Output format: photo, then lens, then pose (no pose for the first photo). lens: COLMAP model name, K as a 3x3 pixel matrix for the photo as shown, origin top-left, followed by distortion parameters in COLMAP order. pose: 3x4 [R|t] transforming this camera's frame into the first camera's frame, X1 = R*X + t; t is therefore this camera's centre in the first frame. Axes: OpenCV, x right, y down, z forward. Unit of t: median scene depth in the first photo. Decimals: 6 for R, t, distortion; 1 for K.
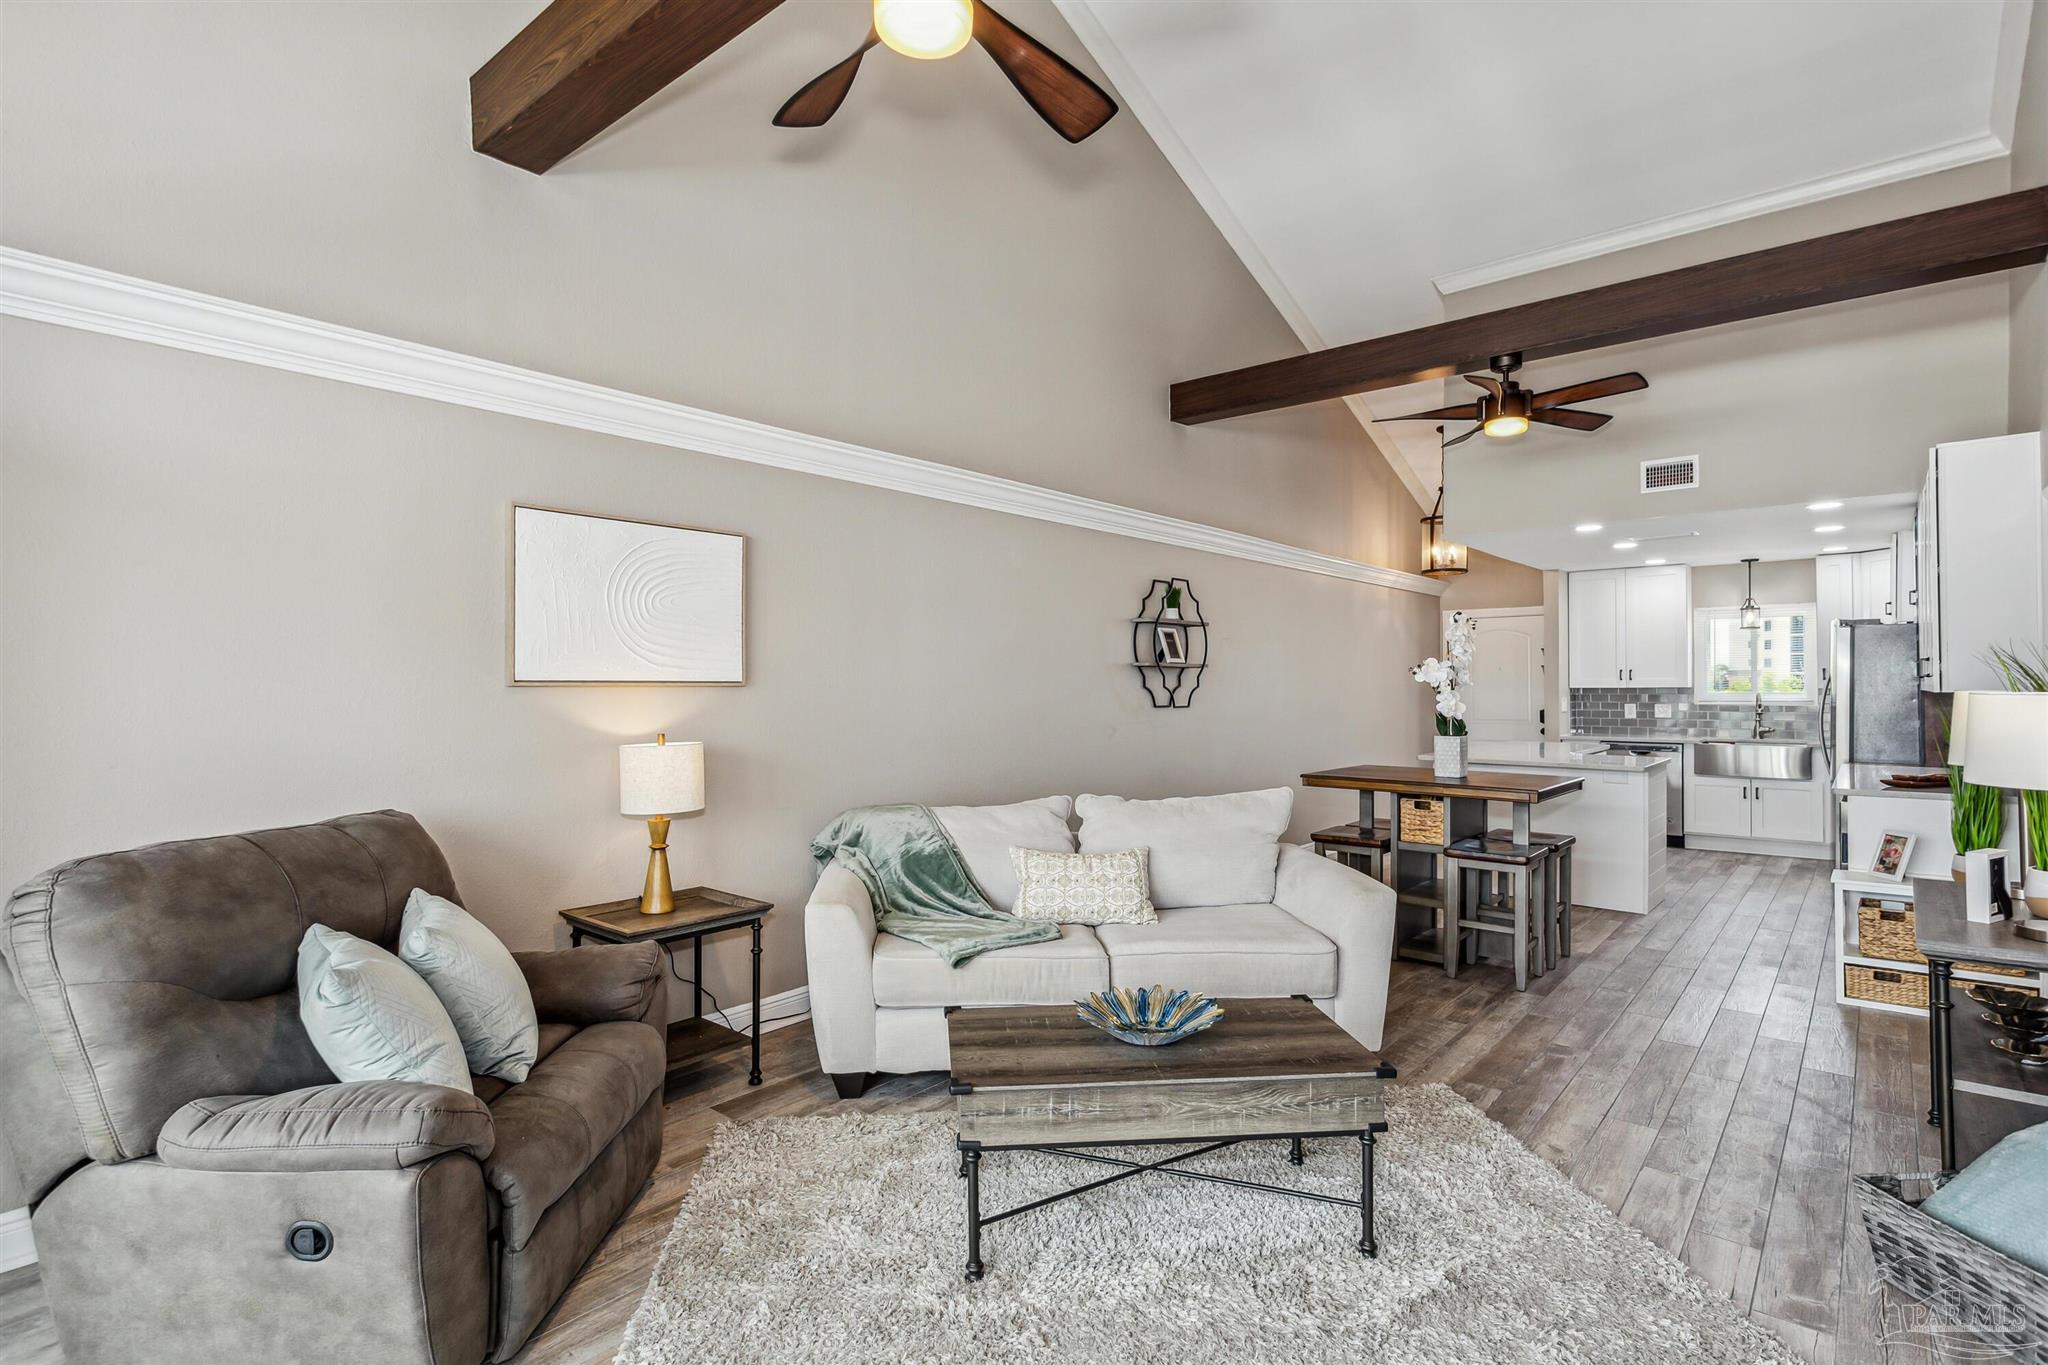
lens RADIAL K [[1020.1, 0, 1003.0], [0, 1020.1, 676.9], [0, 0, 1]] dist [-0.010773, 0.007322]
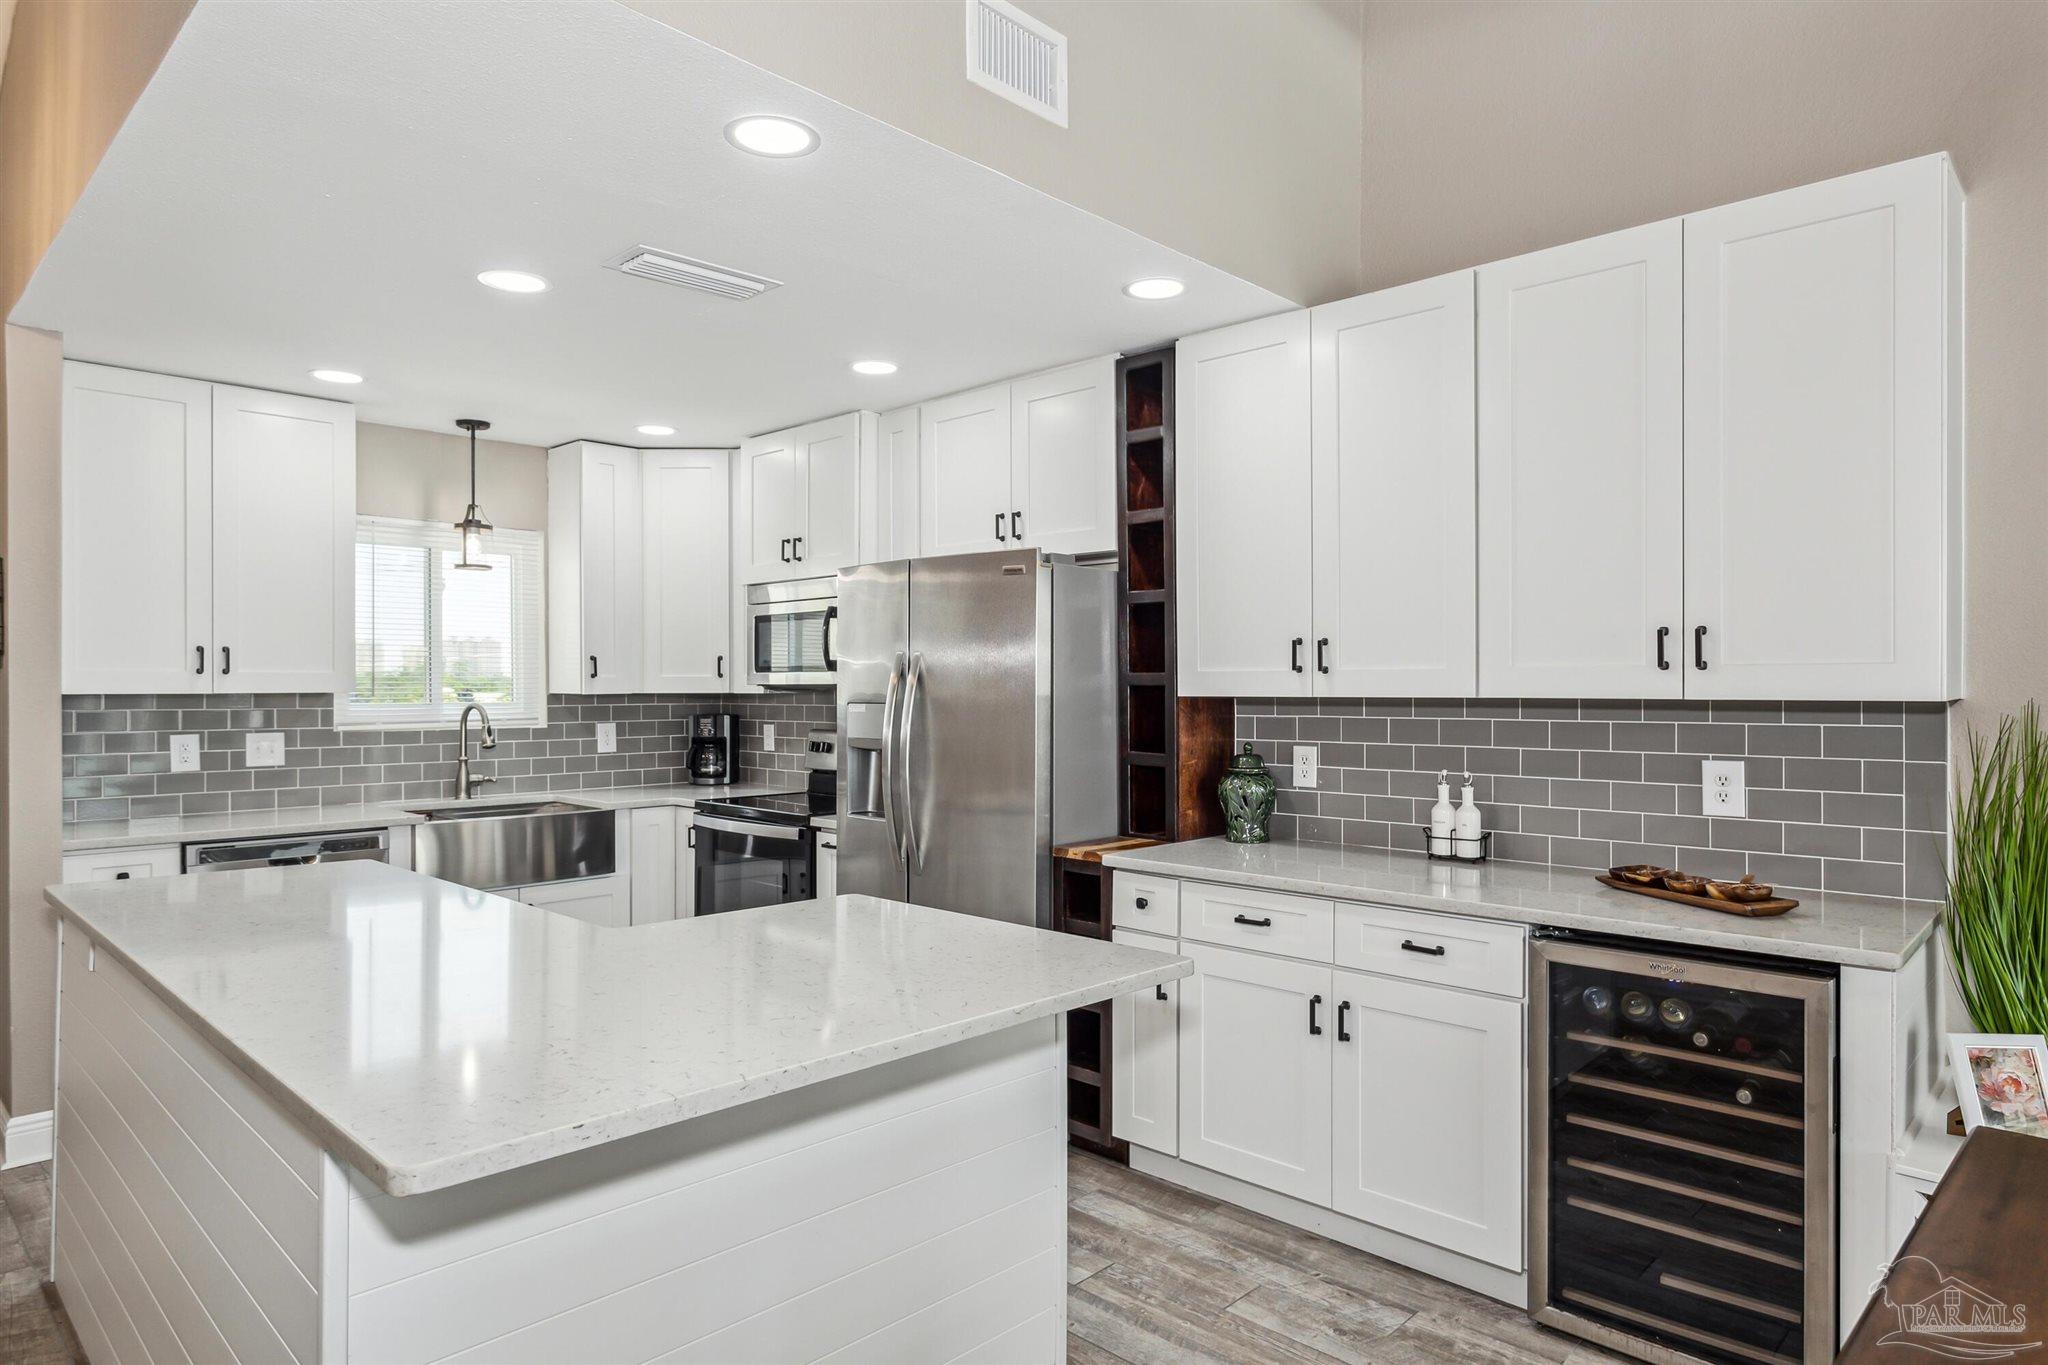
lens RADIAL K [[1263.8, 0, 1012.4], [0, 1263.8, 681.5], [0, 0, 1]] dist [-0.034430, 0.003176]
pose [[0.070798, 0.001322, 0.997490, 0.174752], [-0.004519, 0.999989, -0.001004, 0.004419], [-0.997480, -0.004437, 0.070803, 0.694159]]
